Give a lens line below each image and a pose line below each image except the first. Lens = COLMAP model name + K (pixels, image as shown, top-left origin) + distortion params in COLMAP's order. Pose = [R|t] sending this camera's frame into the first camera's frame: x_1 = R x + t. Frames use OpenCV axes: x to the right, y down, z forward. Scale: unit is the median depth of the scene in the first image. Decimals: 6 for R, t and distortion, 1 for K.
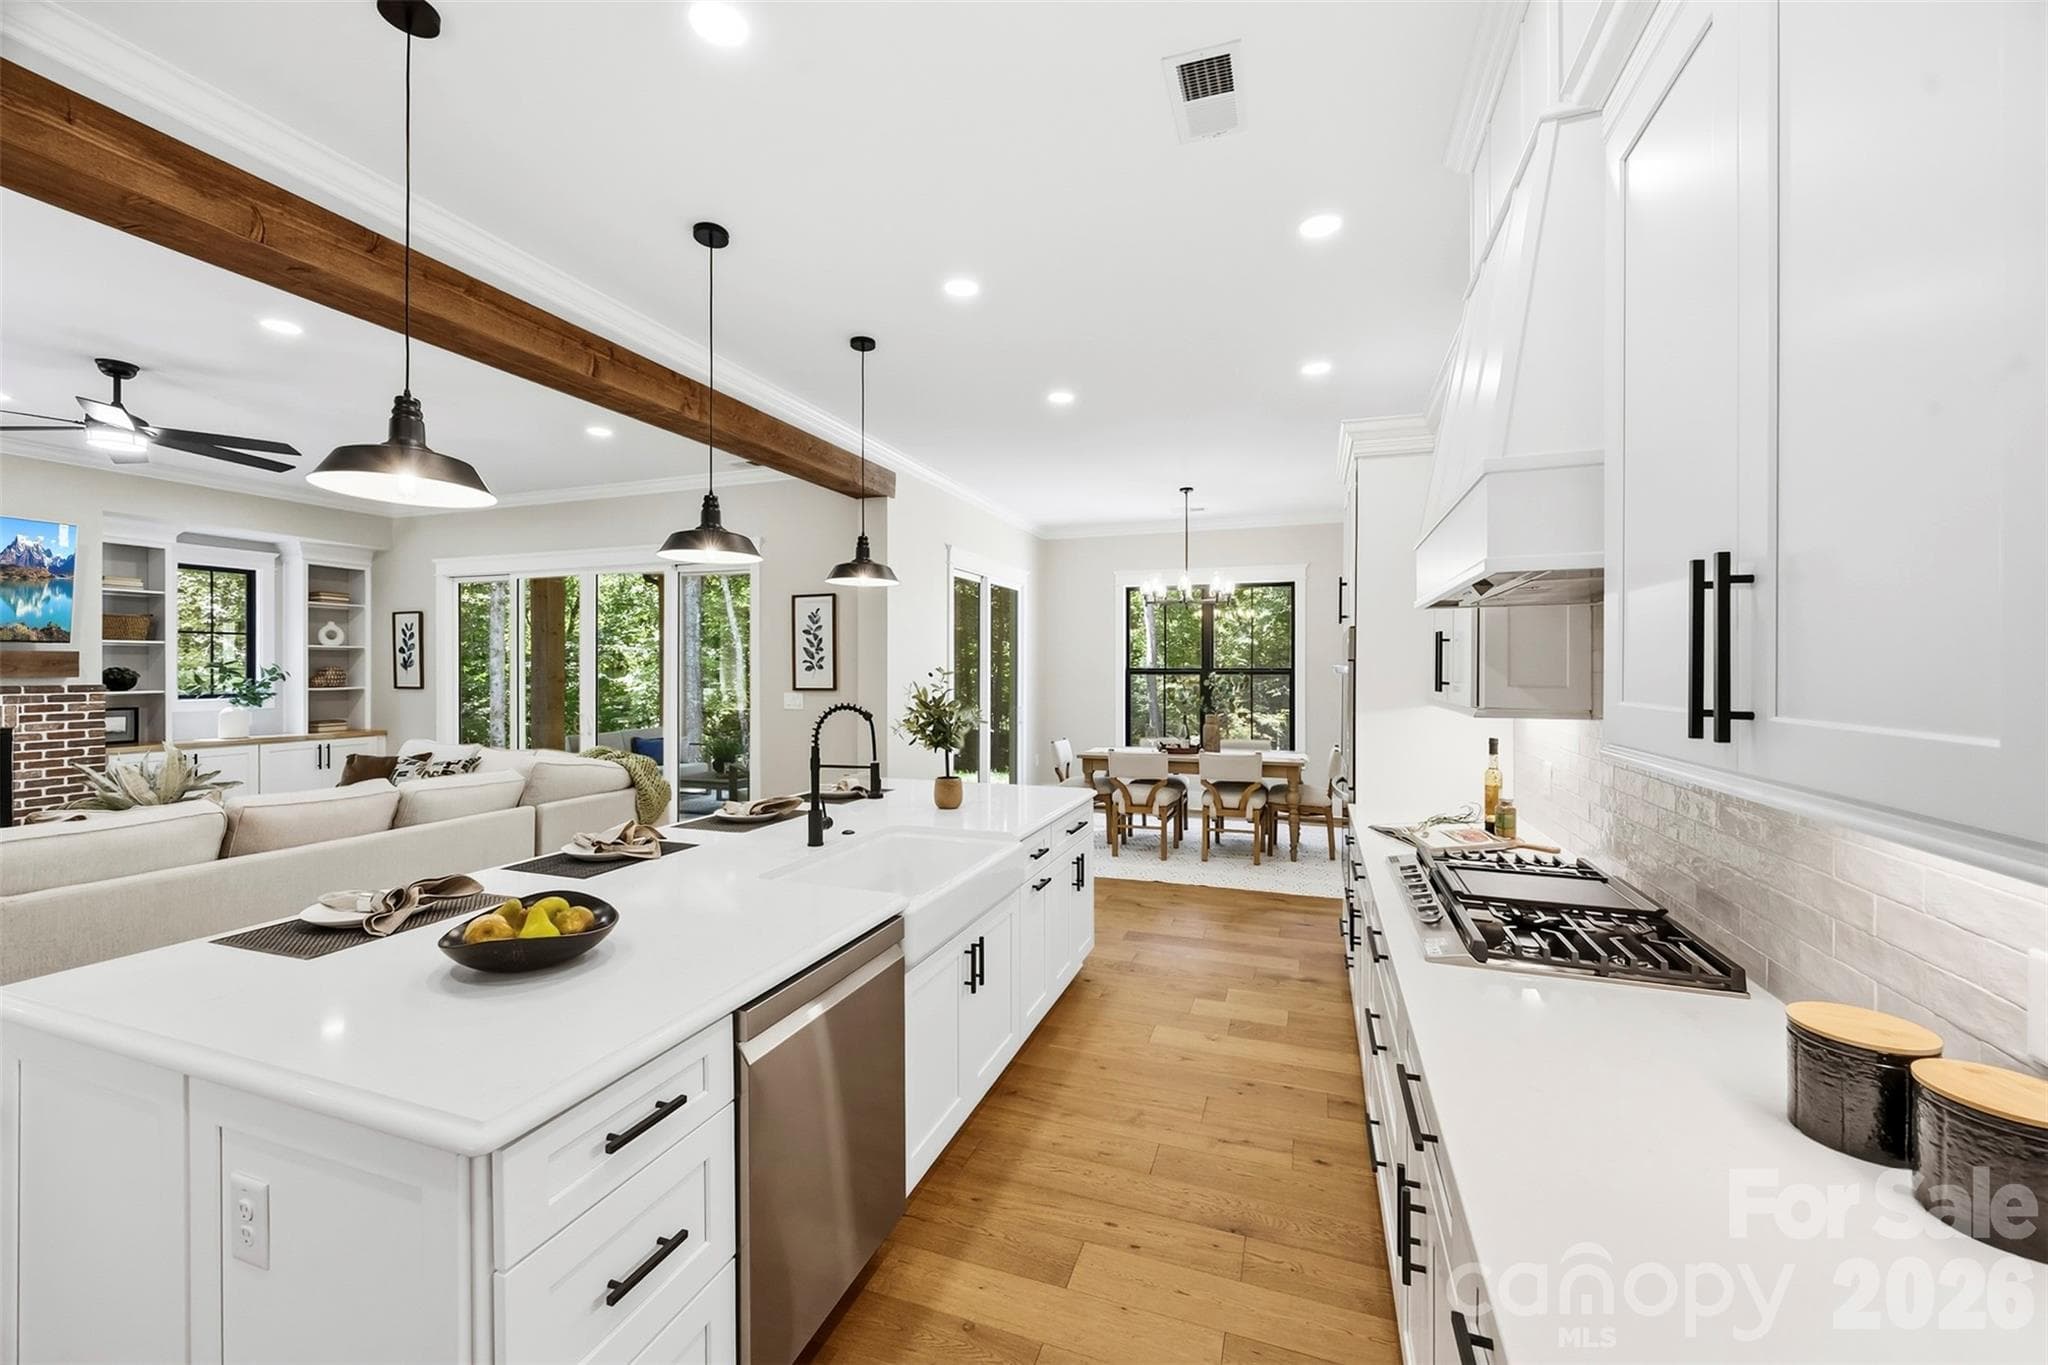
lens RADIAL K [[792.5, 0, 1018.9], [0, 792.5, 678.3], [0, 0, 1]] dist [0.000377, 0.000149]
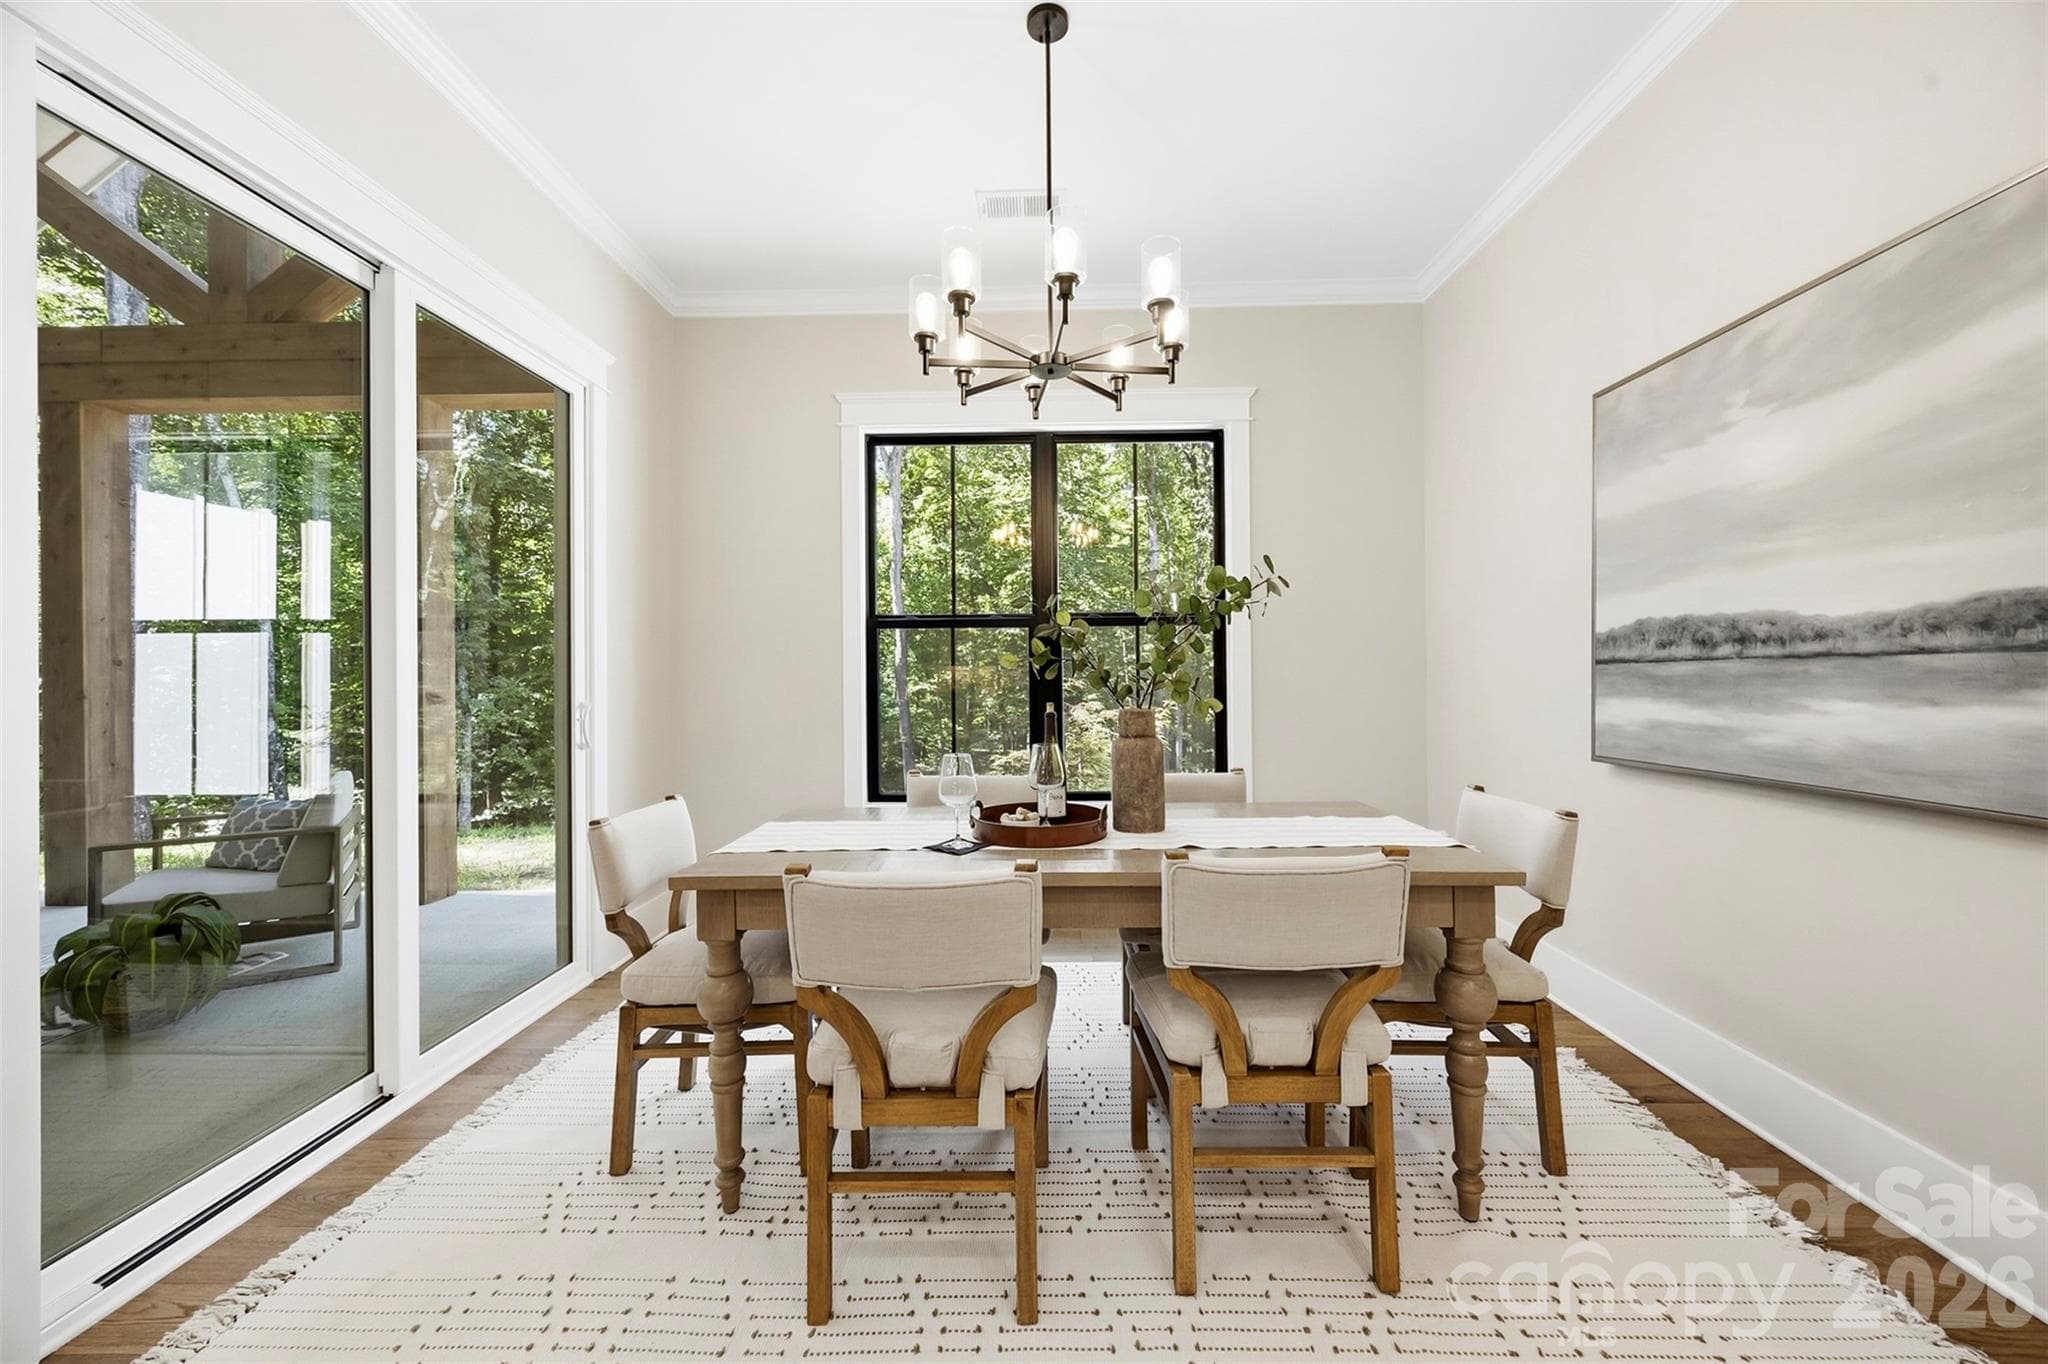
lens RADIAL K [[792.5, 0, 1031.8], [0, 792.5, 671.5], [0, 0, 1]] dist [0.000377, 0.000149]
pose [[0.945173, -0.004288, 0.326542, 0.081793], [0.008572, 0.999895, -0.011681, 0.028914], [-0.326458, 0.013840, 0.945110, 0.585956]]
